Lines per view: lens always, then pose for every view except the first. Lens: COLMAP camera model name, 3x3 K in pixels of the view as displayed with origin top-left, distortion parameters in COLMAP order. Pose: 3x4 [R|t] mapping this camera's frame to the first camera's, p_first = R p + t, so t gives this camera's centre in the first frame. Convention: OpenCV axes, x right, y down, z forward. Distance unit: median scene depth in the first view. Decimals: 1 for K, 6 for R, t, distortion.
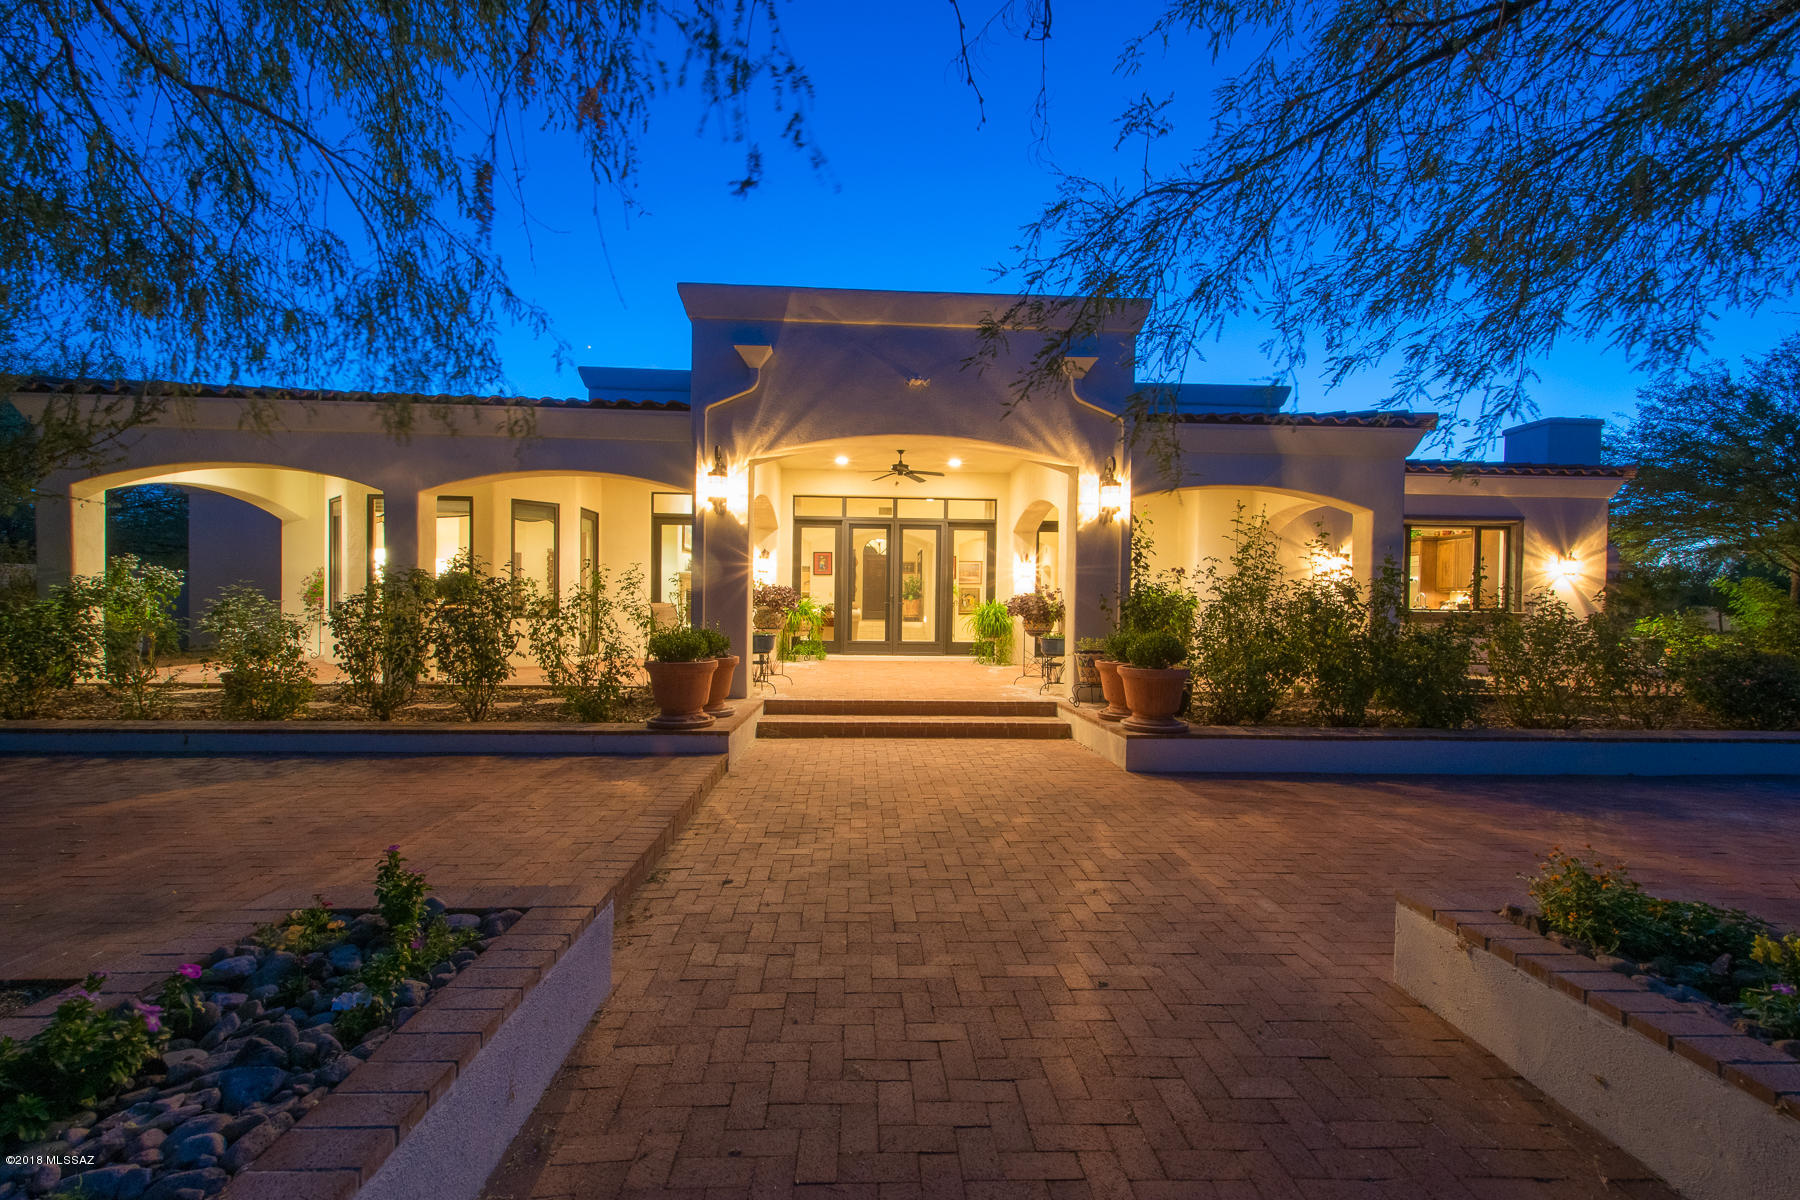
lens RADIAL K [[794.3, 0, 900.0], [0, 794.3, 600.0], [0, 0, 1]] dist [0.001739, -0.000229]
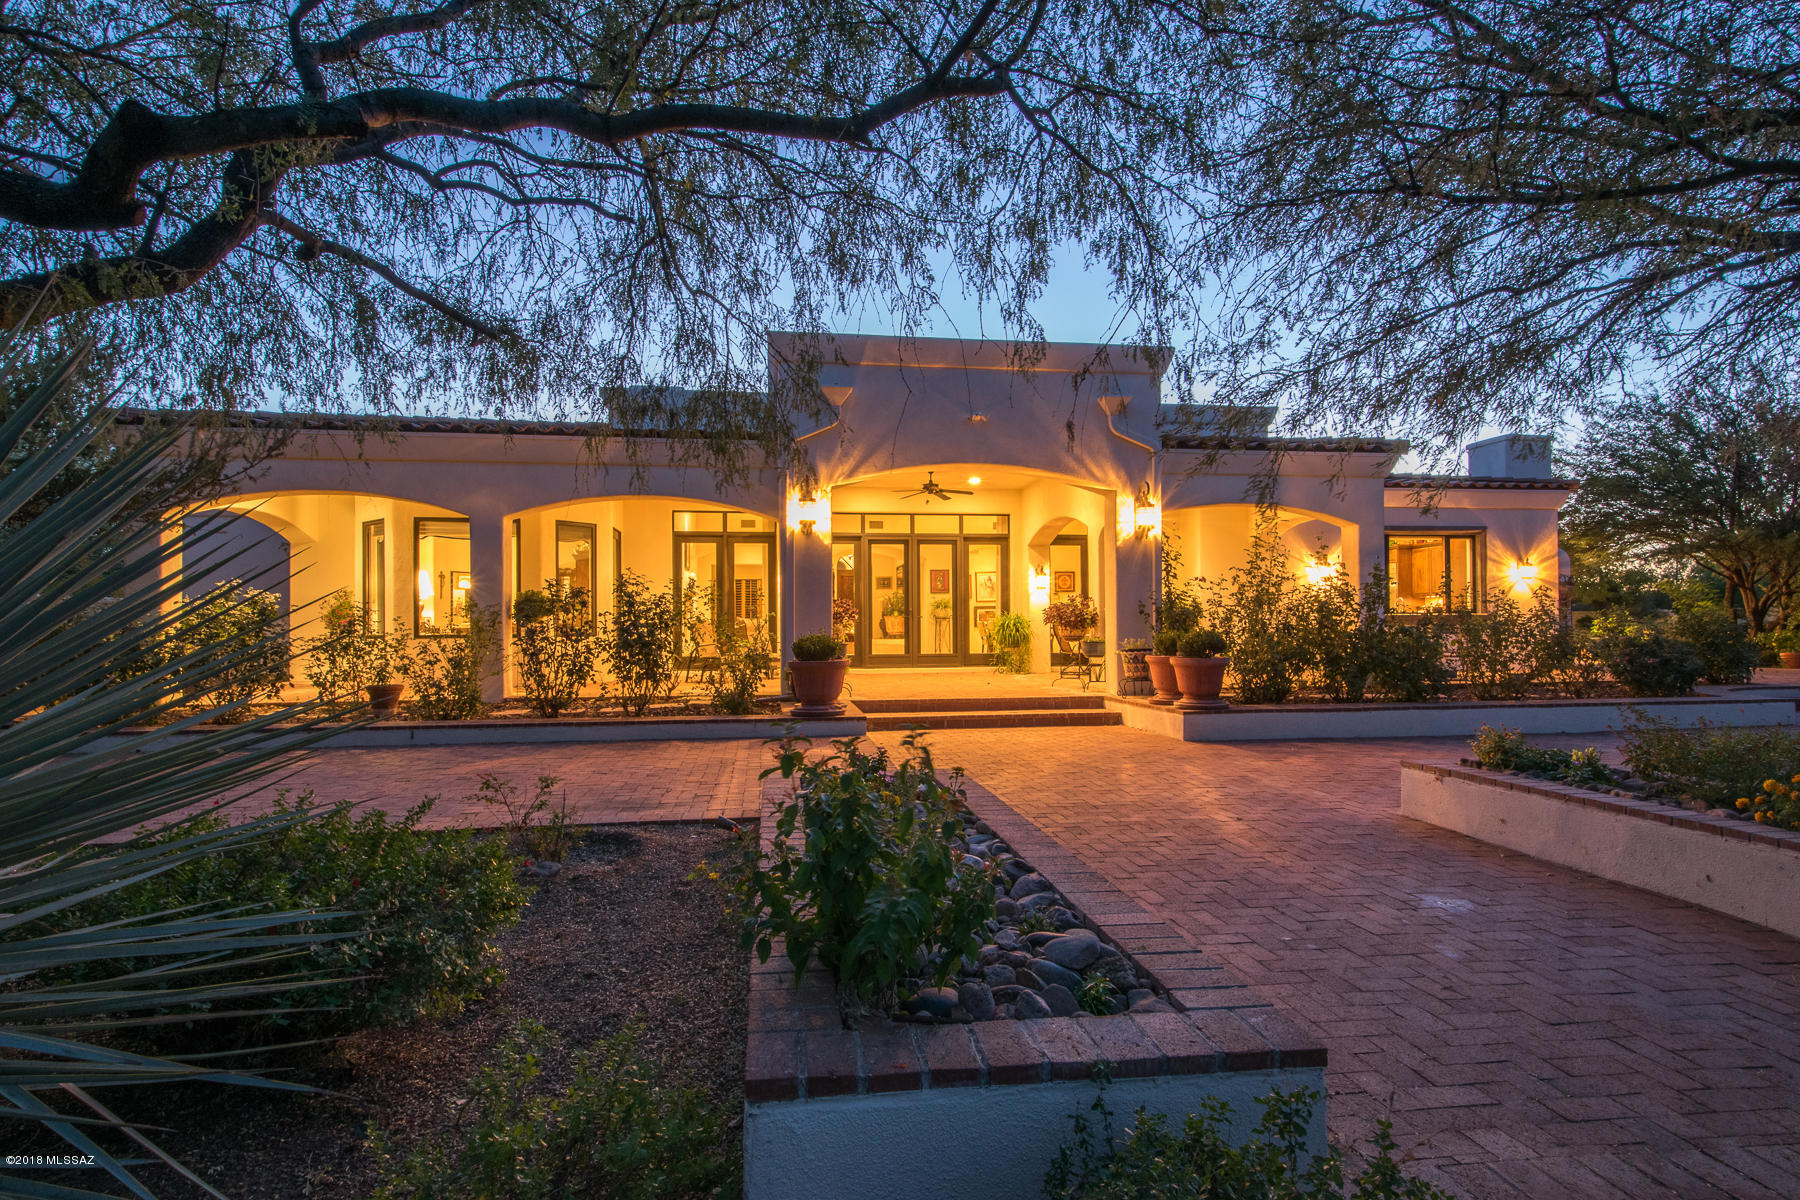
lens RADIAL K [[931.3, 0, 900.0], [0, 931.3, 600.0], [0, 0, 1]] dist [-0.000373, 0.000487]
pose [[0.995590, -0.017655, 0.092131, -0.161840], [0.019792, 0.999555, -0.022329, 0.010988], [-0.091696, 0.024054, 0.995497, -0.232896]]
